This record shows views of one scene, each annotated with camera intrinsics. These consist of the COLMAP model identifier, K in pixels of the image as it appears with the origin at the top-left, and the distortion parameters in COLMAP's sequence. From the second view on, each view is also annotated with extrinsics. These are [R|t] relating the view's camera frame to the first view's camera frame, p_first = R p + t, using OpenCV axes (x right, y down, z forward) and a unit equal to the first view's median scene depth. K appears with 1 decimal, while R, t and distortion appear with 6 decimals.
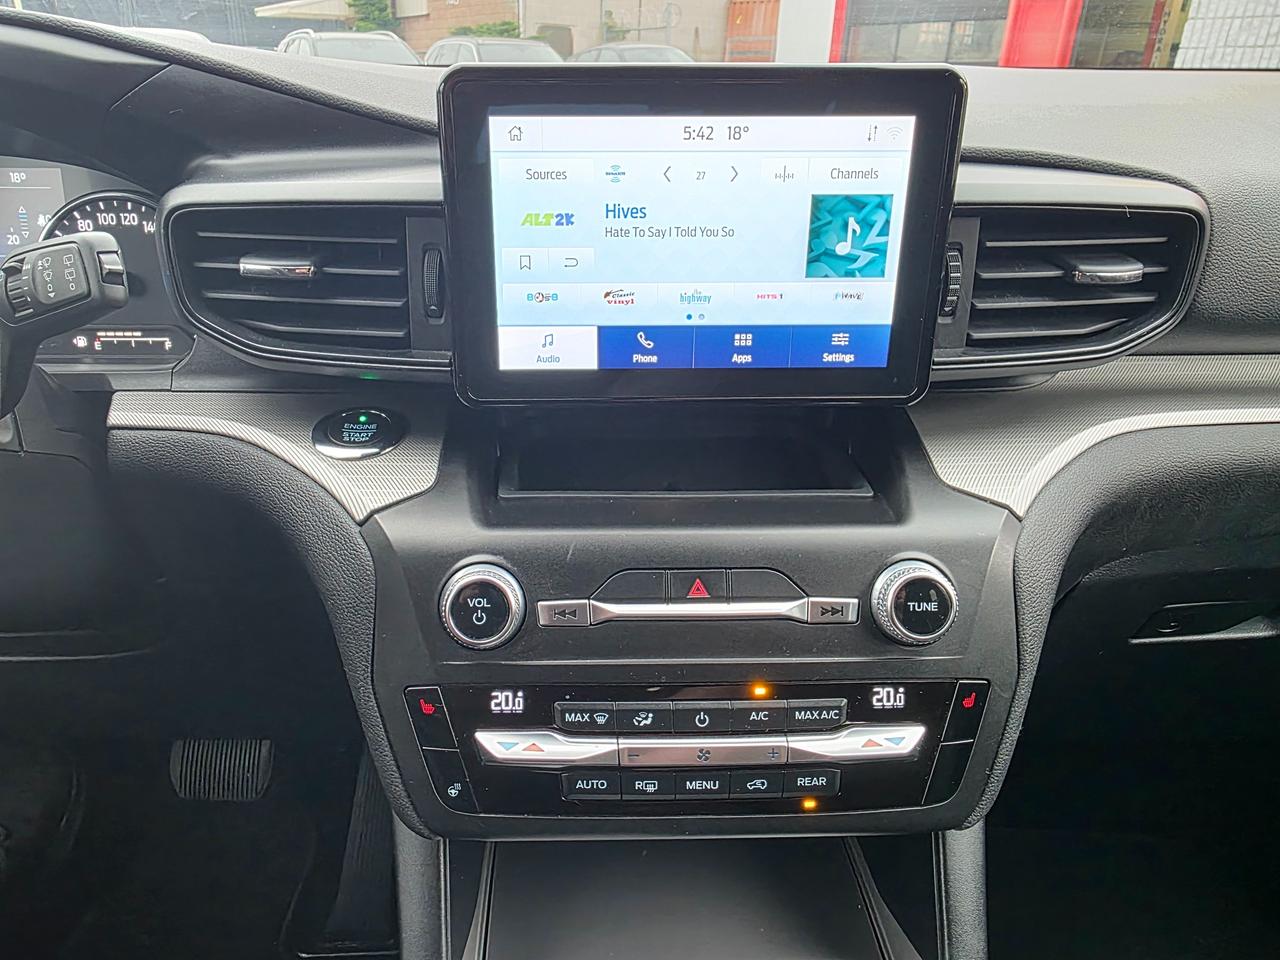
lens RADIAL K [[886.0, 0, 632.5], [0, 886.0, 487.1], [0, 0, 1]] dist [0.027381, -0.034068]
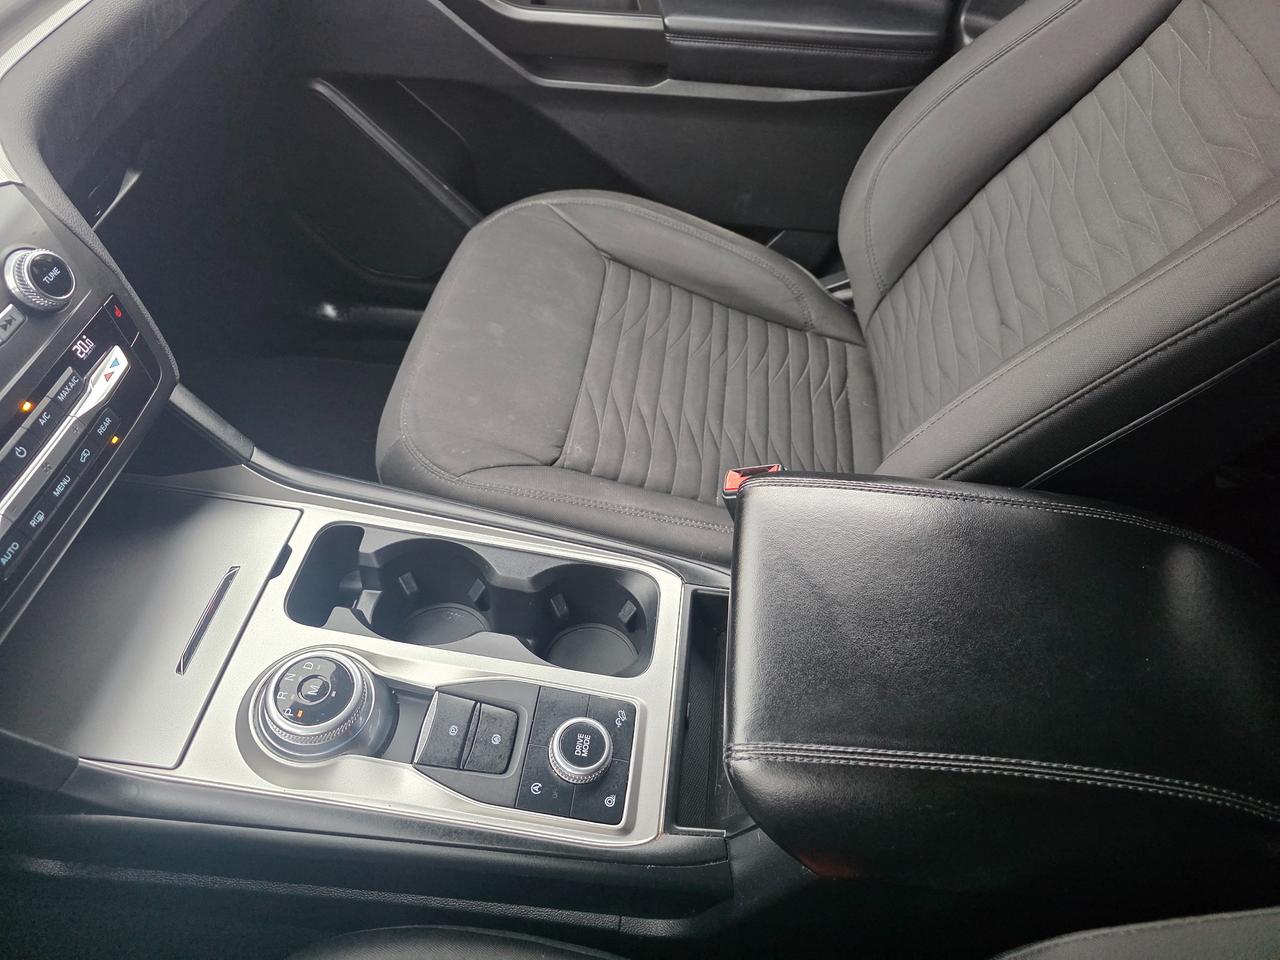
lens RADIAL K [[886.0, 0, 622.4], [0, 886.0, 480.7], [0, 0, 1]] dist [0.027381, -0.034068]
pose [[0.163394, -0.740124, 0.652318, -0.618799], [0.384389, 0.656711, 0.648826, -0.197266], [-0.908597, 0.144729, 0.391798, -0.255773]]
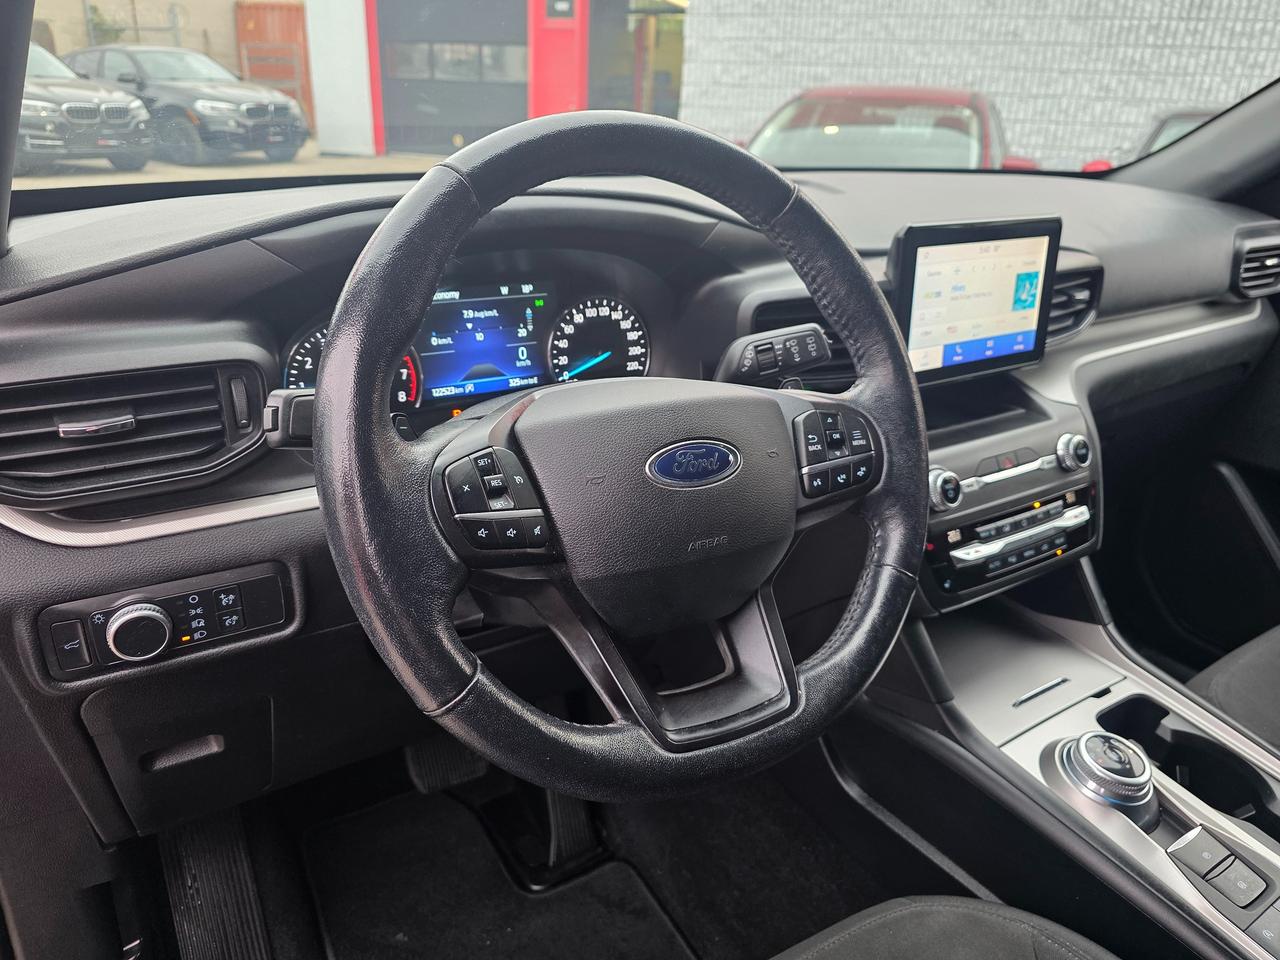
lens RADIAL K [[886.0, 0, 648.5], [0, 886.0, 483.4], [0, 0, 1]] dist [0.027381, -0.034068]
pose [[0.848660, -0.186573, 0.494942, -1.677576], [0.189897, 0.980812, 0.044116, -0.091758], [-0.493676, 0.056548, 0.867806, -0.395695]]
